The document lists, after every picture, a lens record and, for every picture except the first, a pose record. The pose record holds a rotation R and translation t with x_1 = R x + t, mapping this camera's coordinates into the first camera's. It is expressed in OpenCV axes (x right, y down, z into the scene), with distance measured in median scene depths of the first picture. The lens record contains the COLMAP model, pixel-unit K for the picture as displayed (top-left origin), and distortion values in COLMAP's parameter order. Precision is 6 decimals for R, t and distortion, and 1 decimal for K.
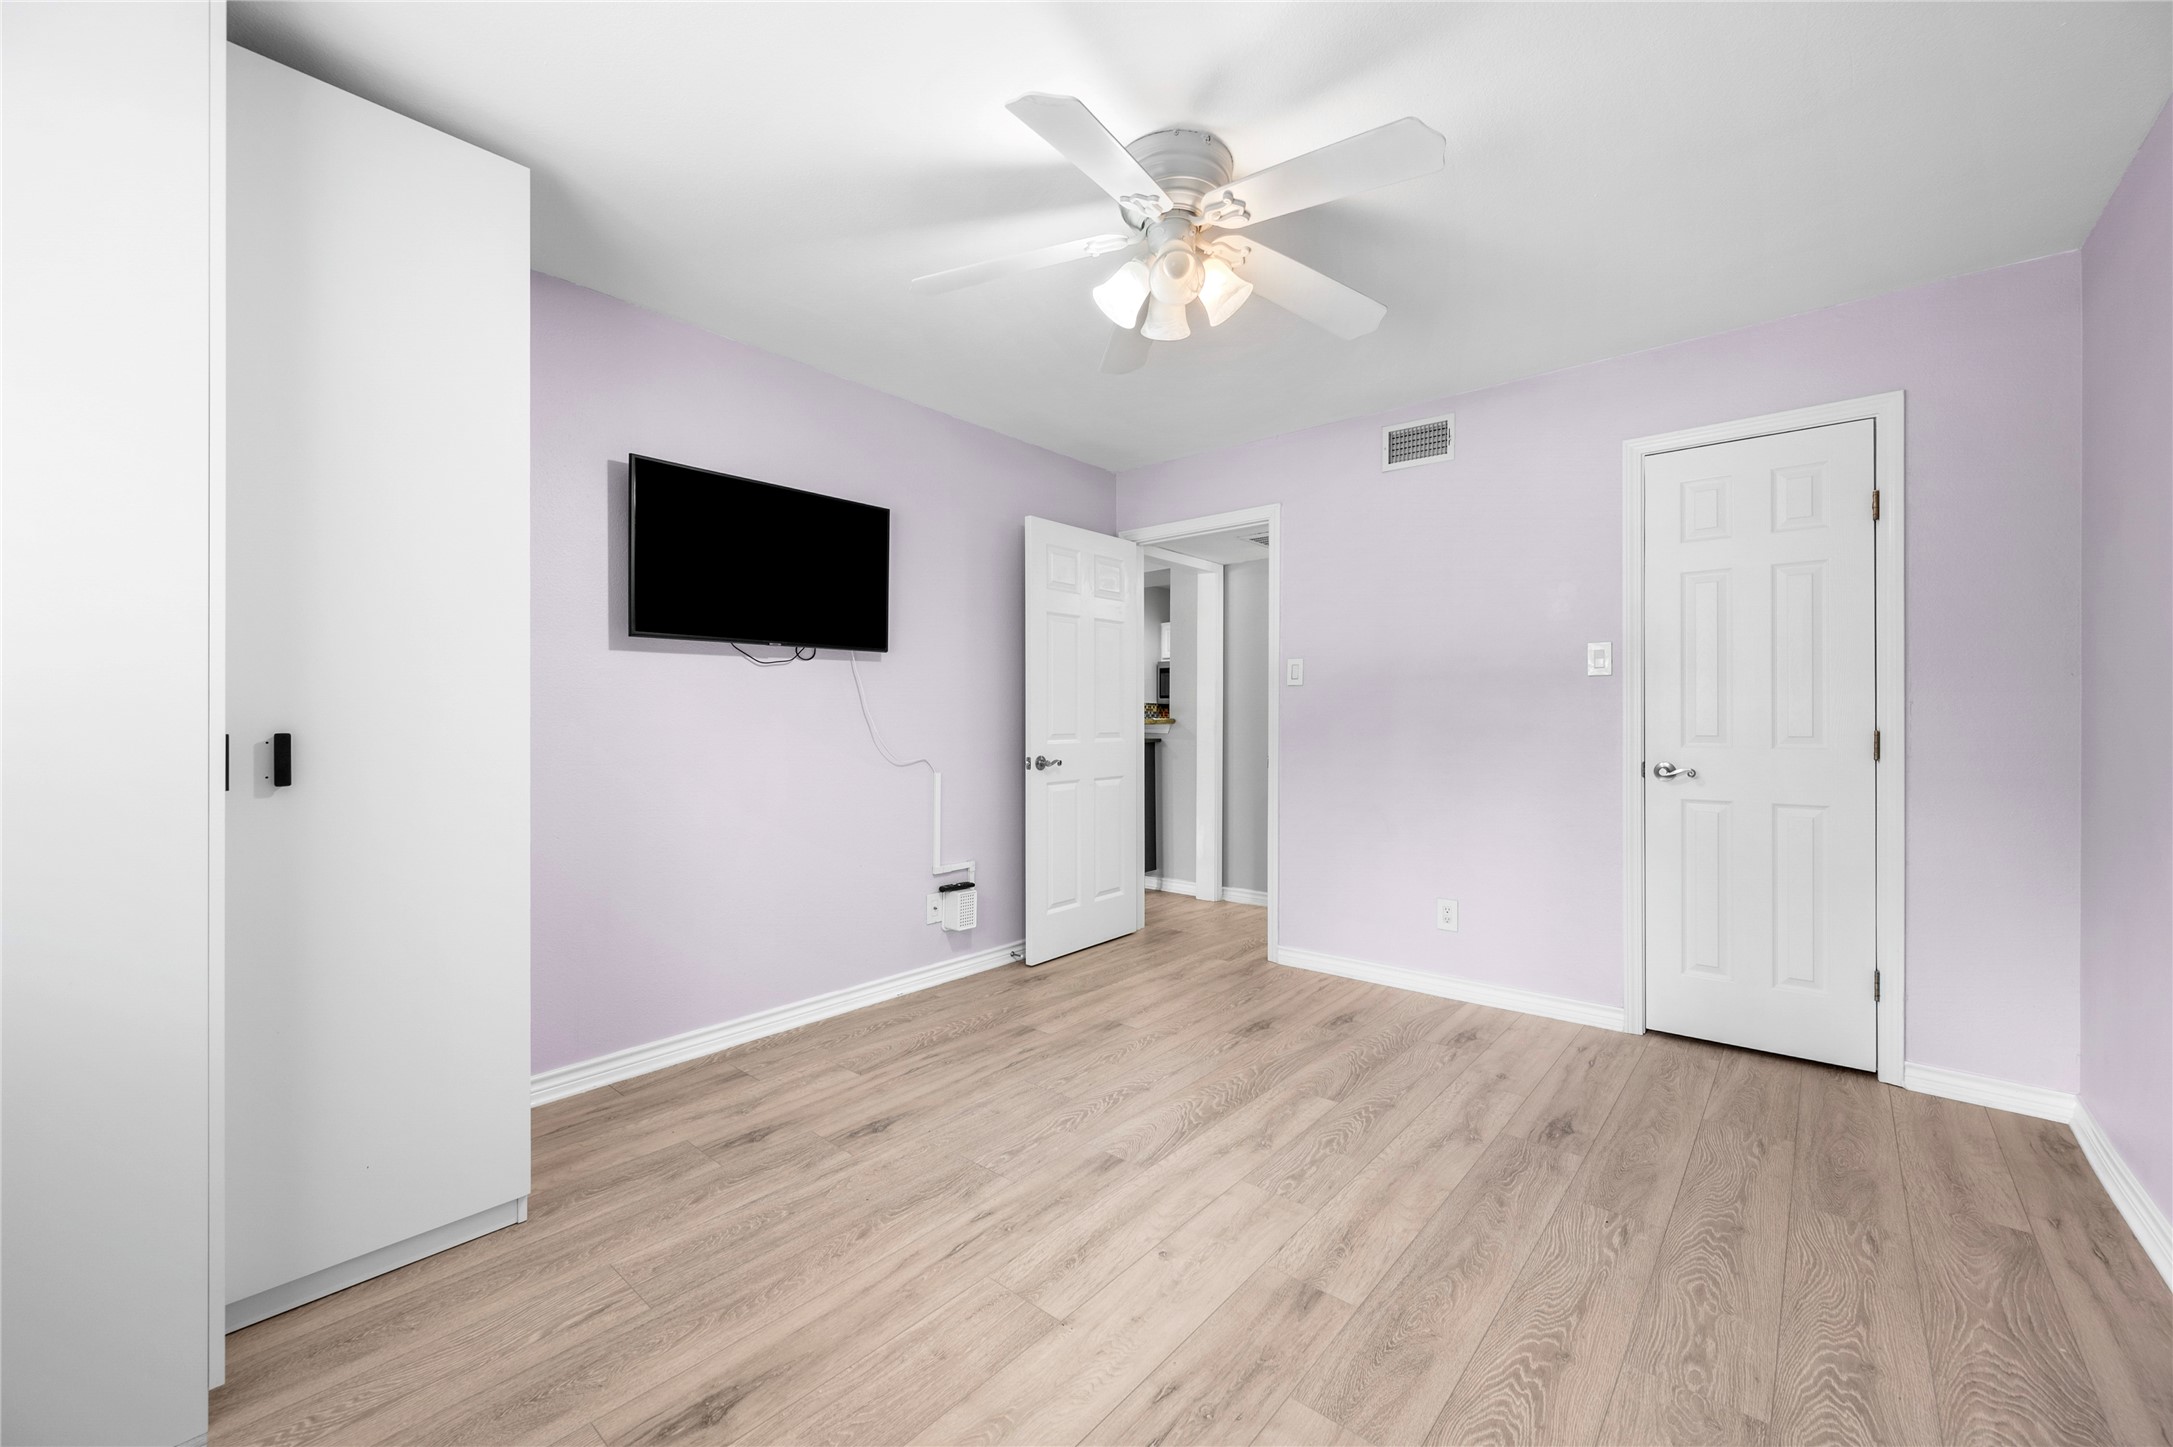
lens RADIAL K [[858.7, 0, 1081.8], [0, 858.7, 720.9], [0, 0, 1]] dist [-0.002253, -0.000034]
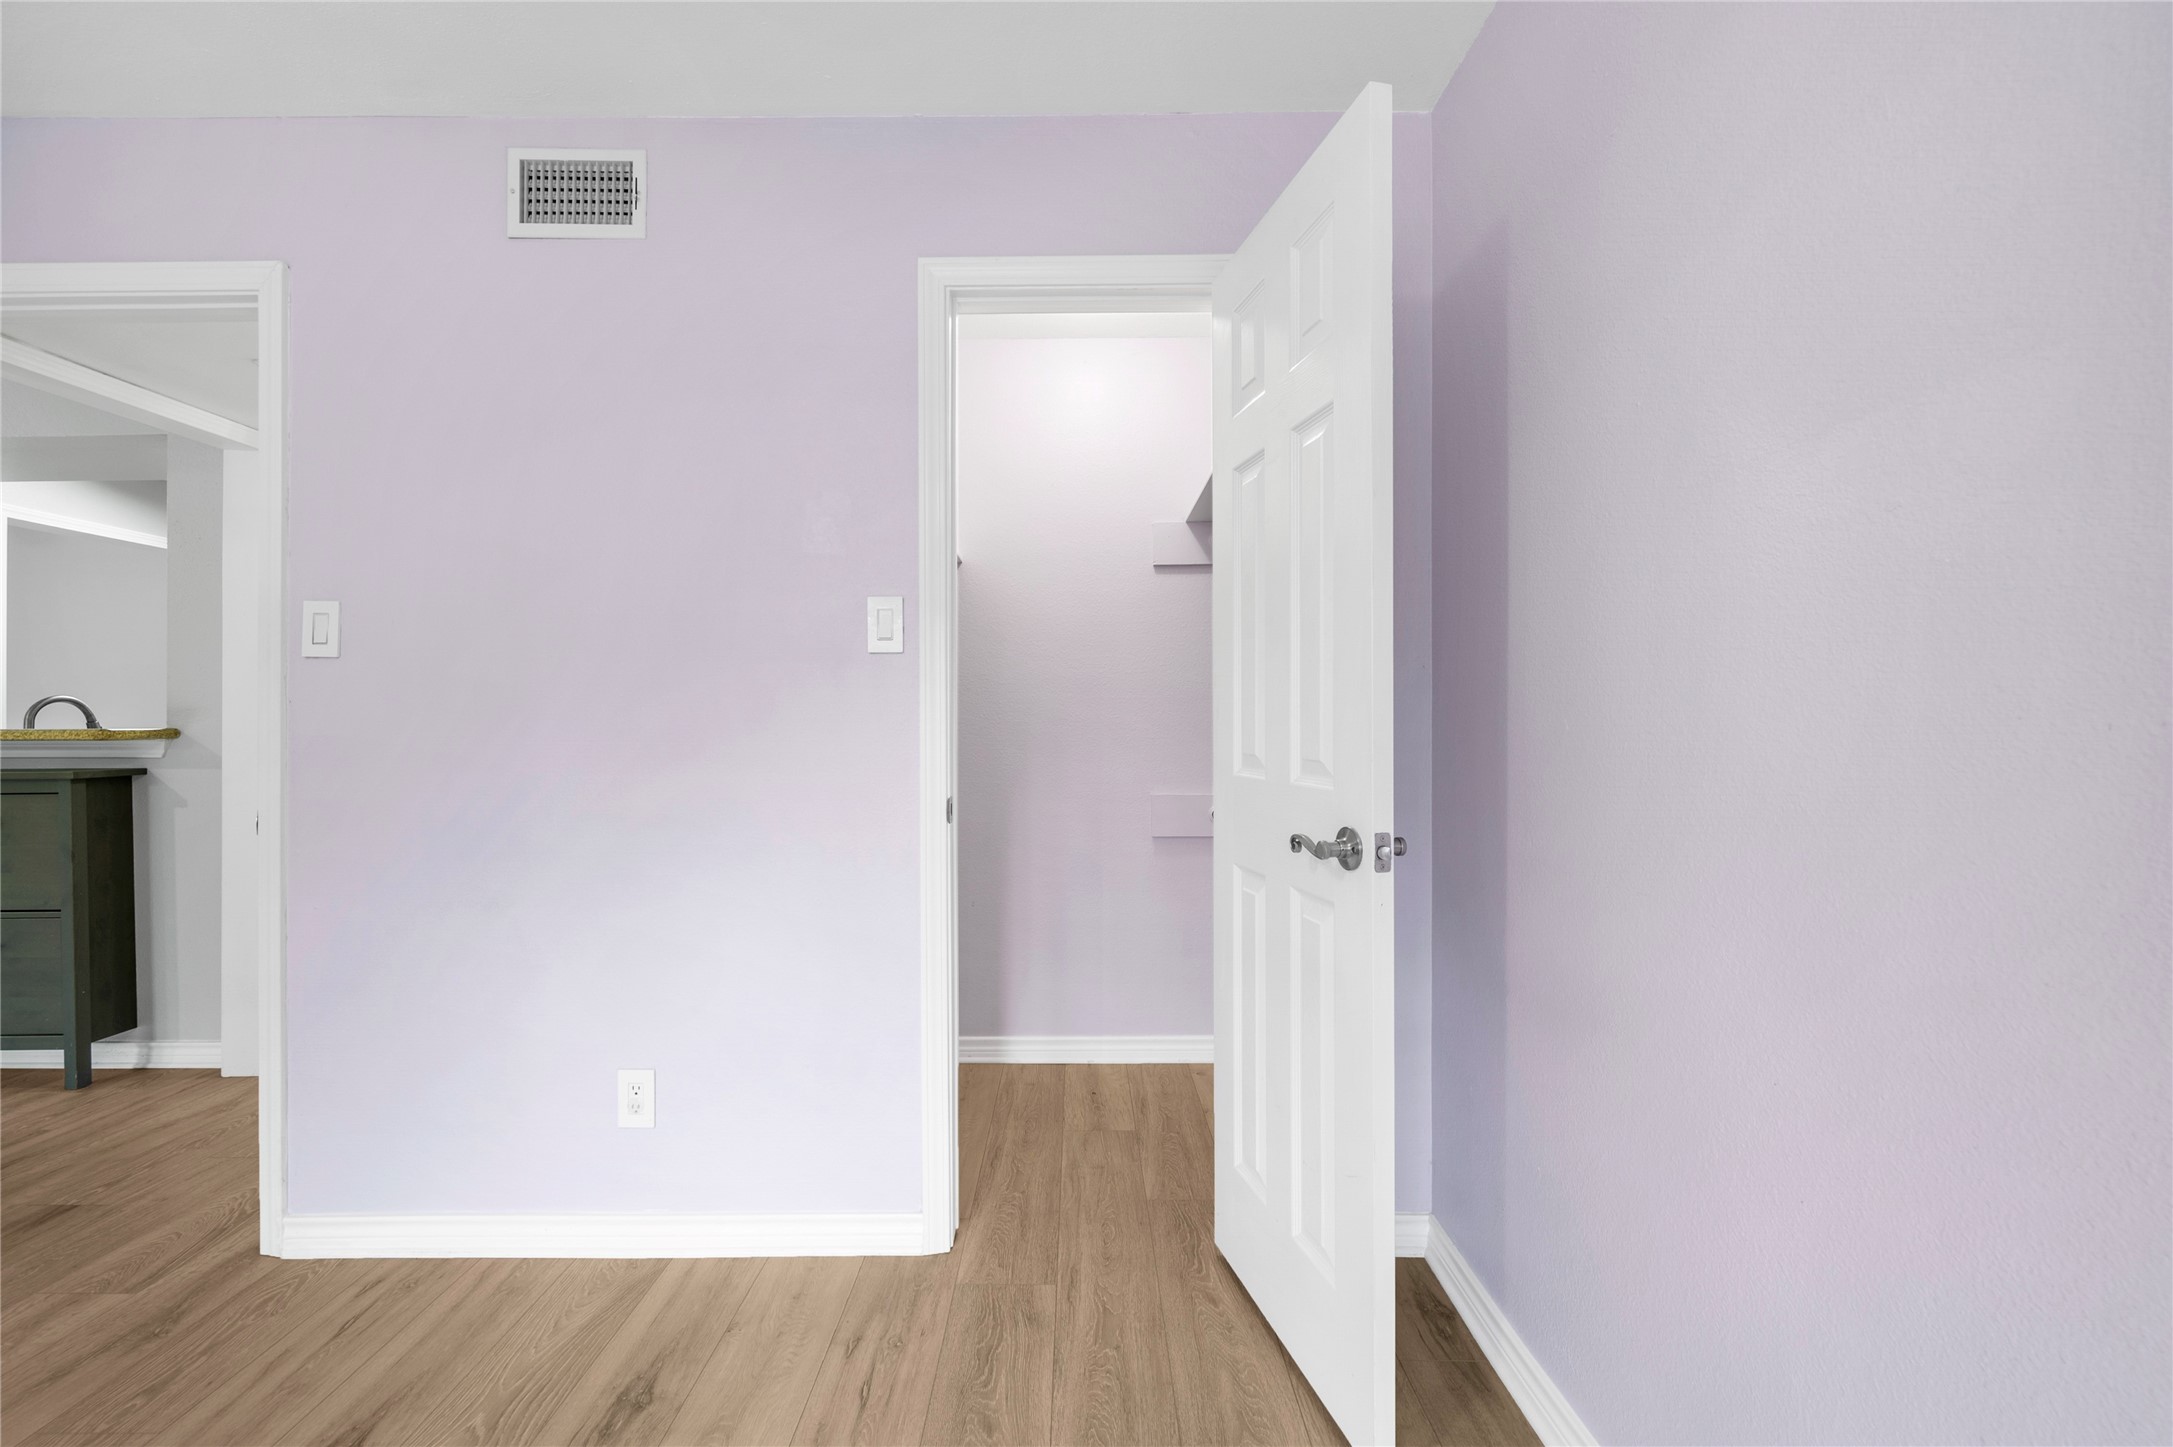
lens RADIAL K [[858.7, 0, 1084.5], [0, 858.7, 729.2], [0, 0, 1]] dist [-0.002253, -0.000034]
pose [[0.749876, -0.003398, 0.661569, 0.373930], [0.004076, 0.999992, 0.000516, -0.000578], [-0.661565, 0.002310, 0.749884, 0.554491]]
